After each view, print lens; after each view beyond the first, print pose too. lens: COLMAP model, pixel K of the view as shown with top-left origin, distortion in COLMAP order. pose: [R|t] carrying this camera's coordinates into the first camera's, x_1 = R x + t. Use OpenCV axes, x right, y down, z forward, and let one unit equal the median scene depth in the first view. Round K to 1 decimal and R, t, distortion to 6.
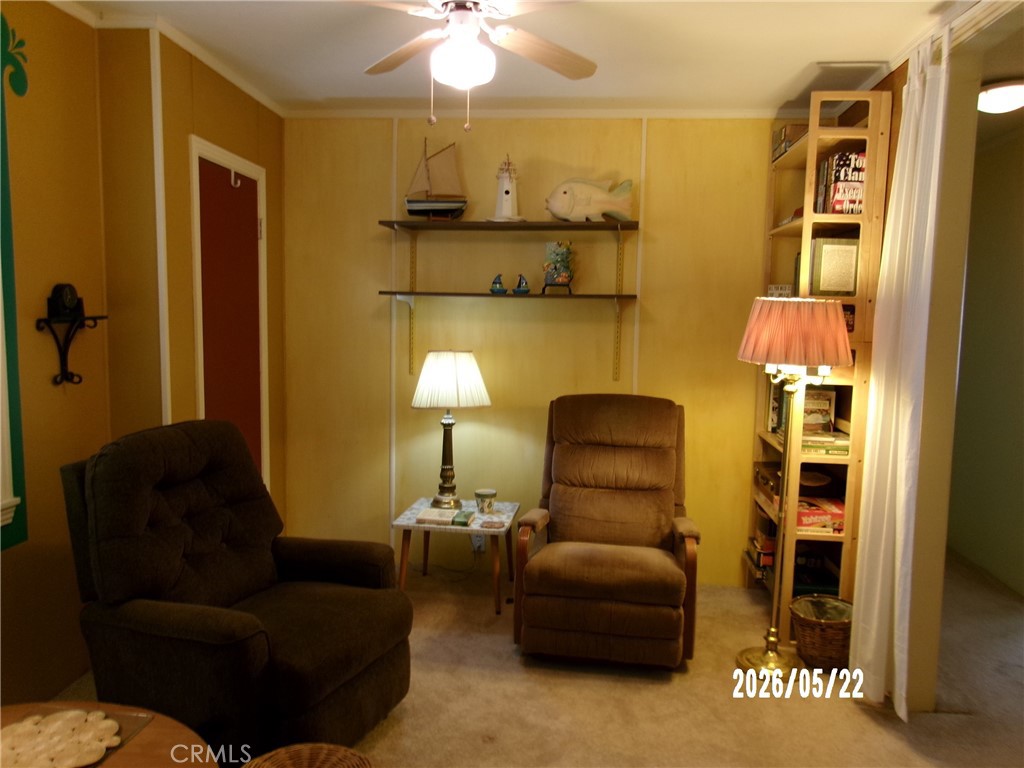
lens RADIAL K [[803.9, 0, 503.6], [0, 803.9, 385.1], [0, 0, 1]] dist [-0.015678, 0.029060]
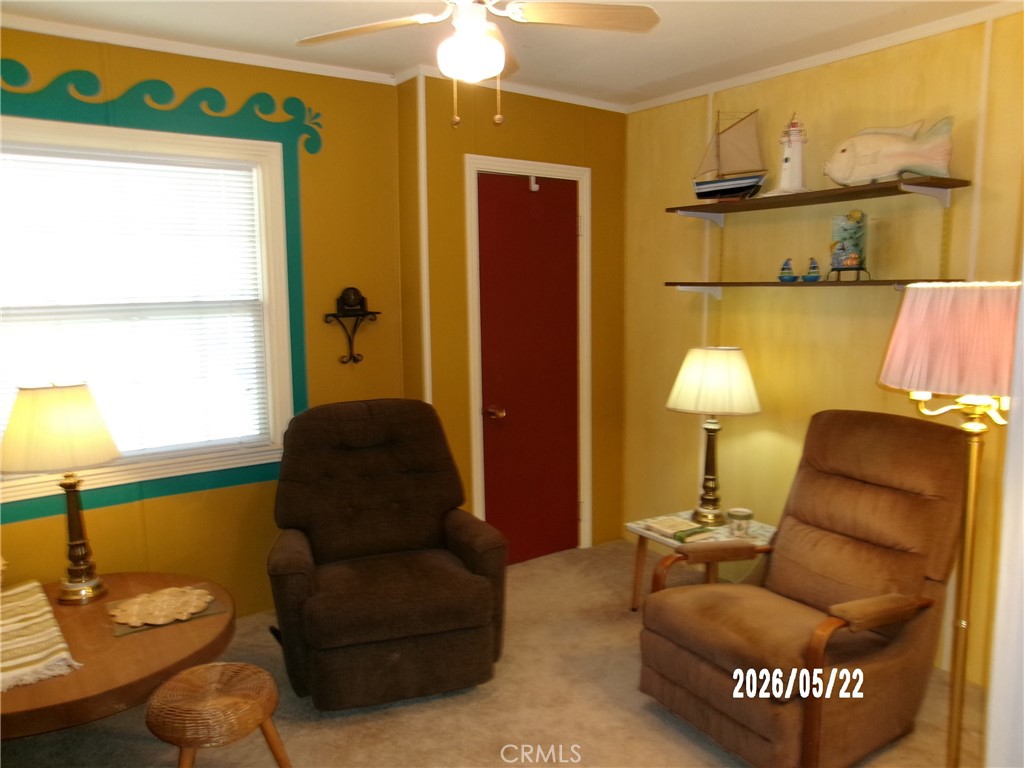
lens RADIAL K [[803.9, 0, 505.0], [0, 803.9, 386.0], [0, 0, 1]] dist [-0.015678, 0.029060]
pose [[0.662503, 0.069583, -0.745820, 0.443427], [-0.055266, 0.997503, 0.043973, -0.026773], [0.747018, 0.012086, 0.664694, 0.231202]]
